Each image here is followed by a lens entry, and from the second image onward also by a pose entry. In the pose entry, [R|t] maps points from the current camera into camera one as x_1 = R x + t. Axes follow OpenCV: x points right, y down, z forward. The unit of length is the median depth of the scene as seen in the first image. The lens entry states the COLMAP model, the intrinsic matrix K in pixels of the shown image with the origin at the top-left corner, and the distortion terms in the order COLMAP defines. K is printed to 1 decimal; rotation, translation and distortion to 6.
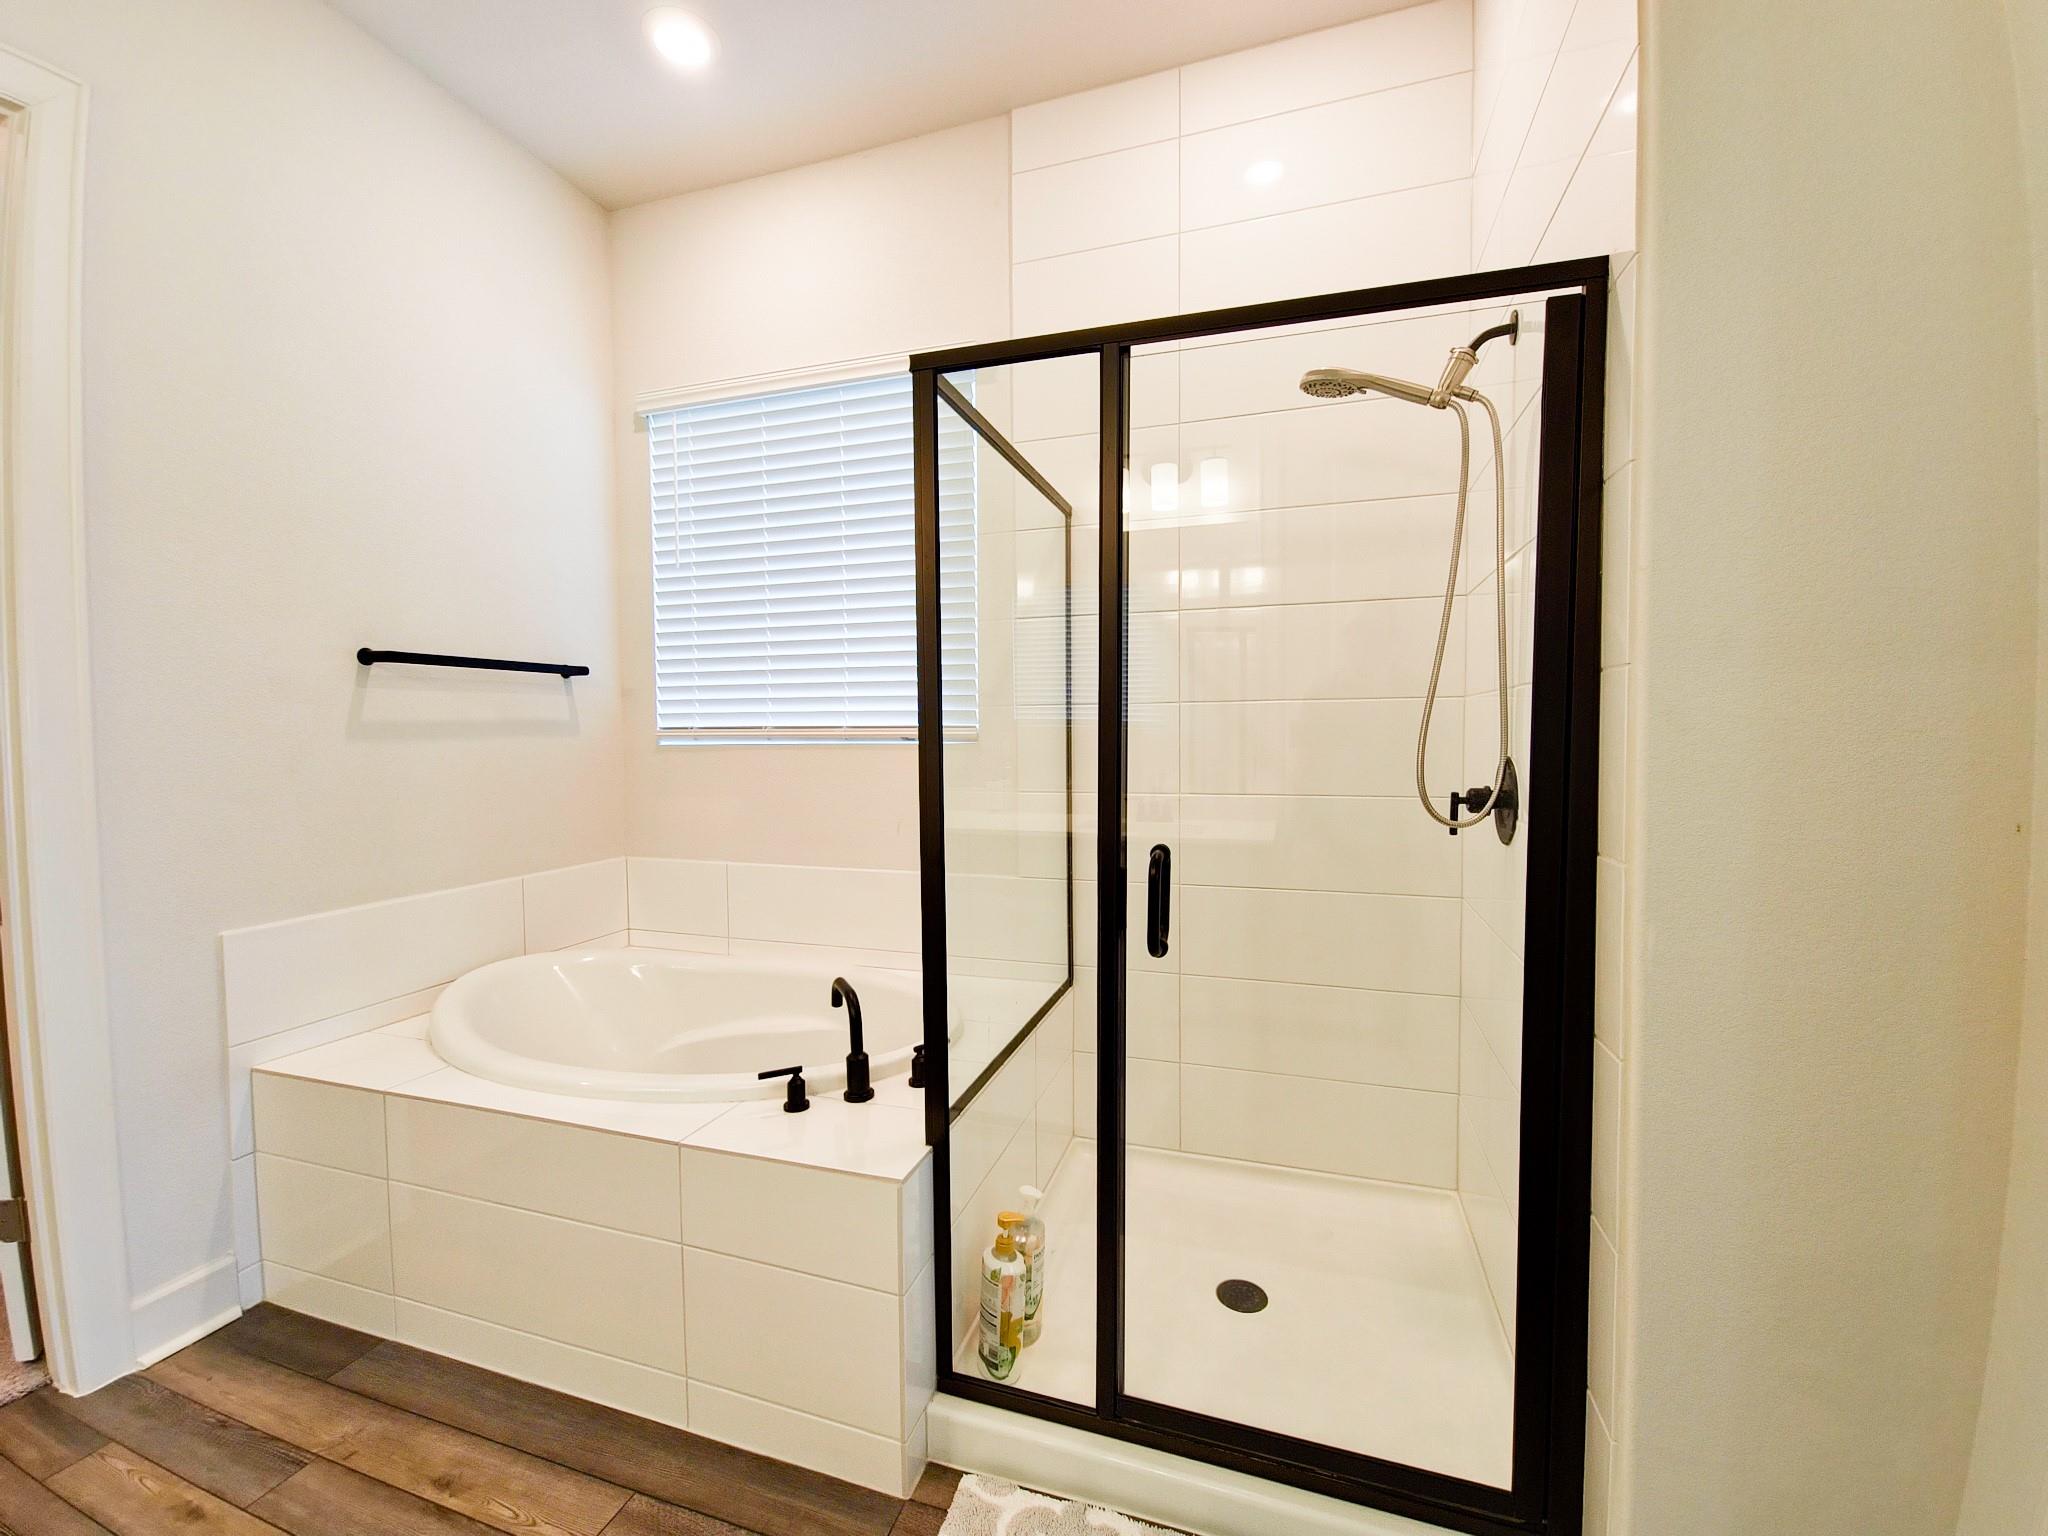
lens RADIAL K [[840.3, 0, 1022.1], [0, 840.3, 764.1], [0, 0, 1]] dist [0.006084, -0.004870]
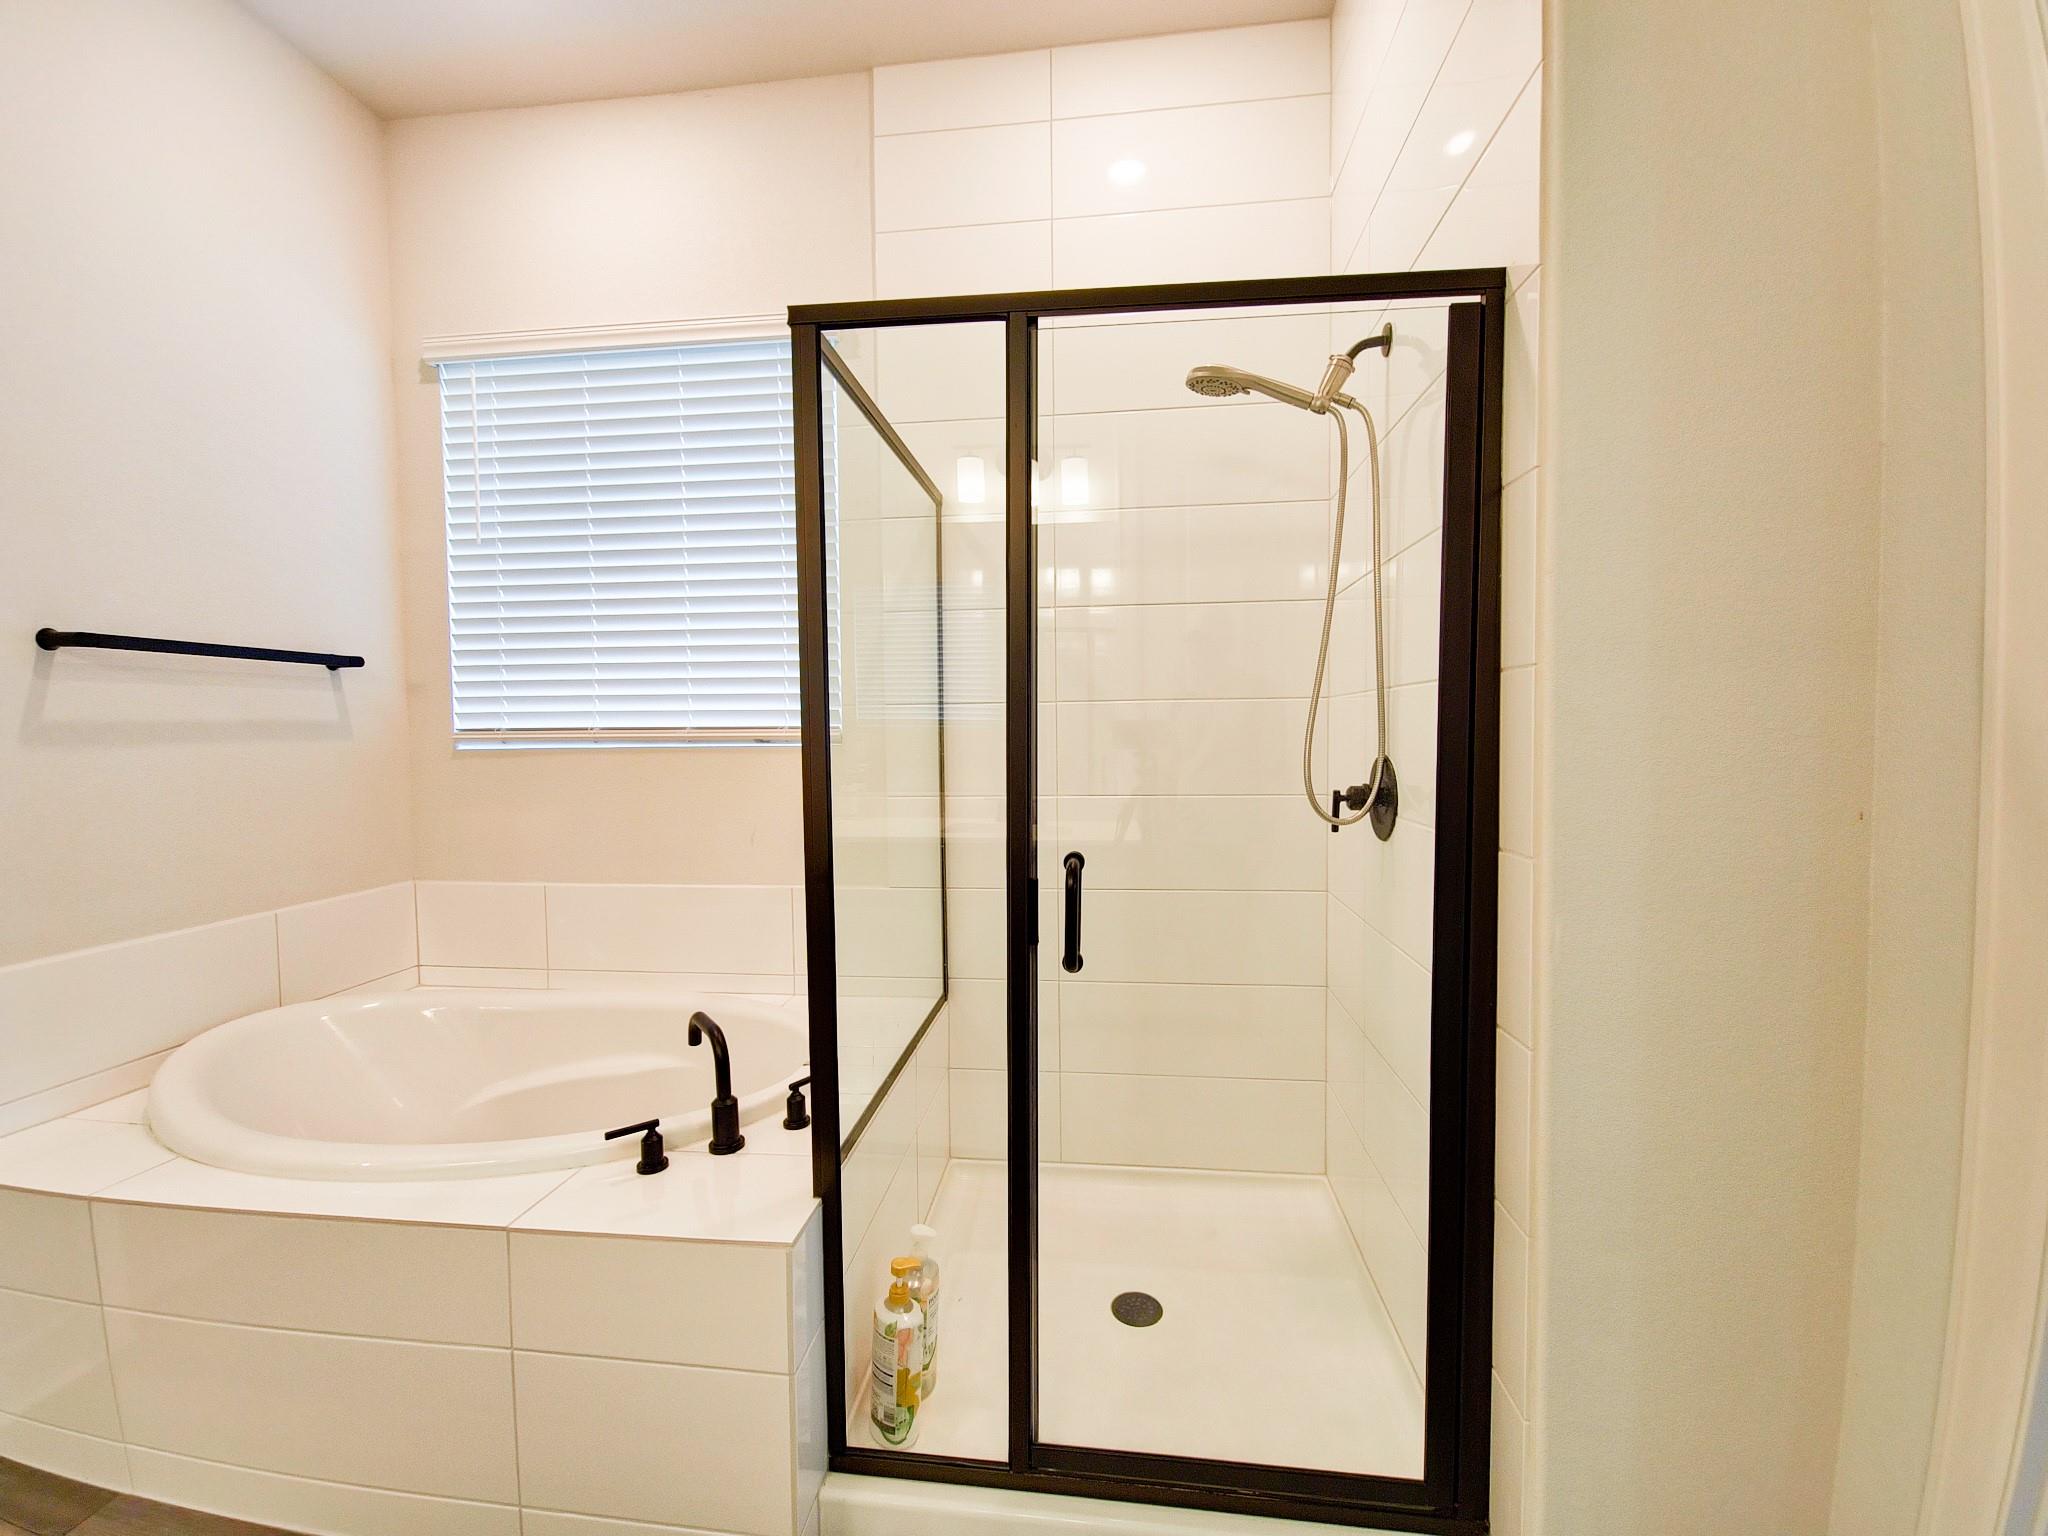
lens RADIAL K [[840.3, 0, 1022.1], [0, 840.3, 764.1], [0, 0, 1]] dist [0.006084, -0.004870]
pose [[0.980055, -0.010880, 0.198428, -0.062214], [0.011050, 0.999939, 0.000250, -0.002829], [-0.198418, 0.001947, 0.980116, 0.073989]]
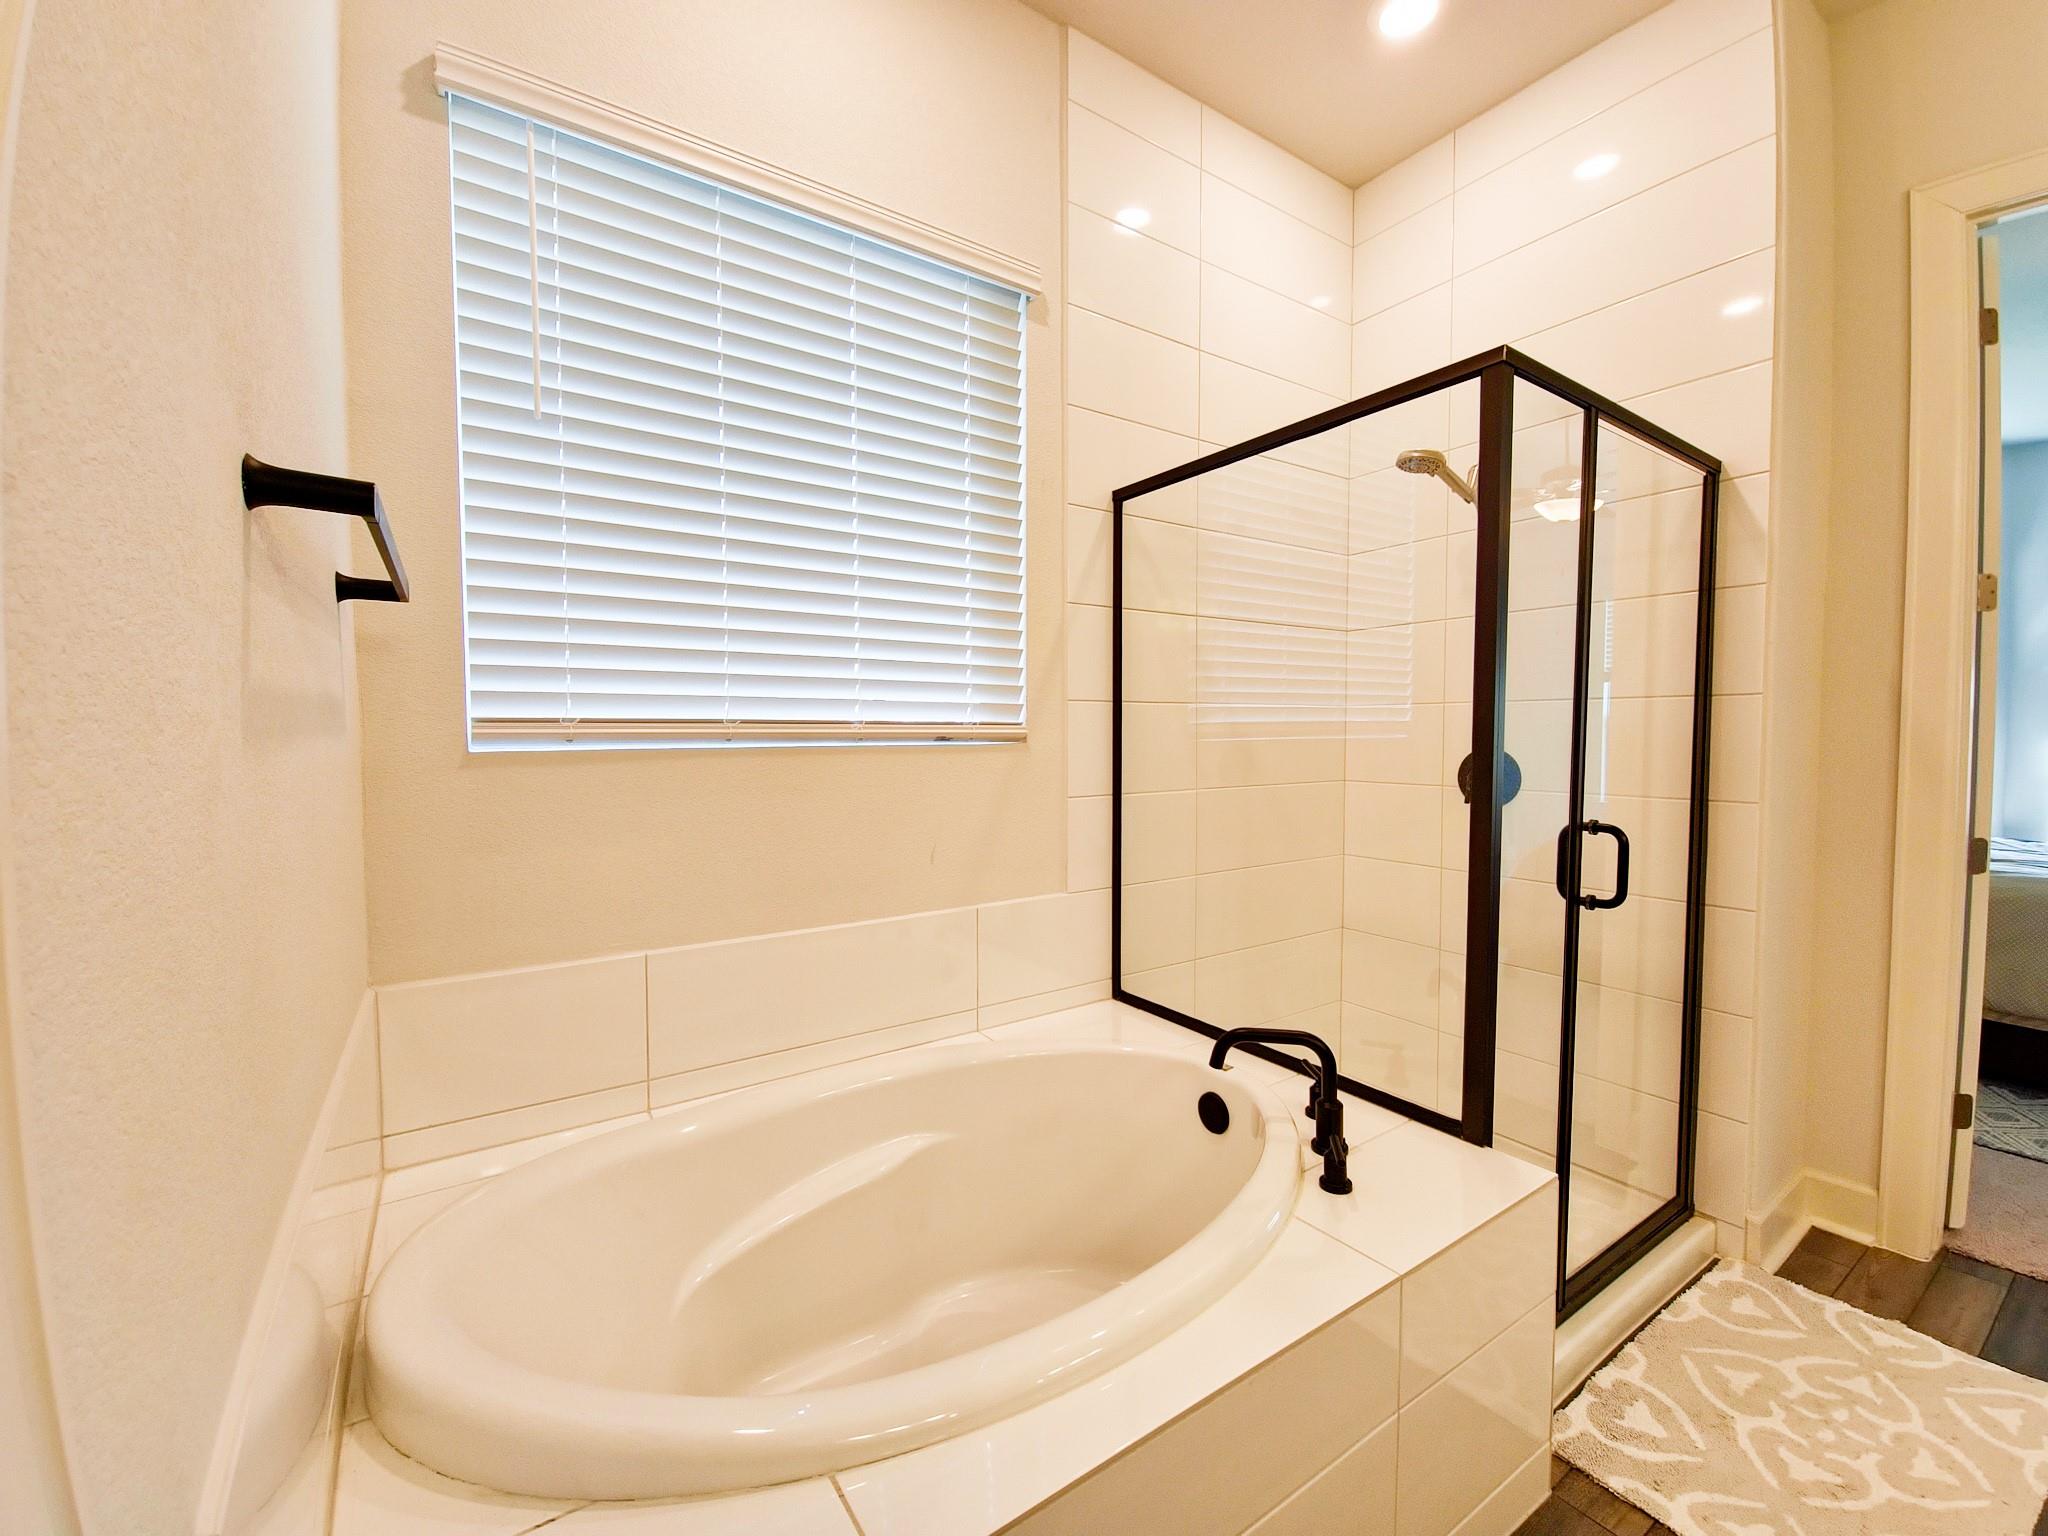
lens RADIAL K [[840.3, 0, 1022.1], [0, 840.3, 764.1], [0, 0, 1]] dist [0.006084, -0.004870]
pose [[0.613170, -0.026362, 0.789511, -1.070566], [0.029258, 0.999515, 0.010651, -0.019535], [-0.789409, 0.016569, 0.613645, 0.716902]]
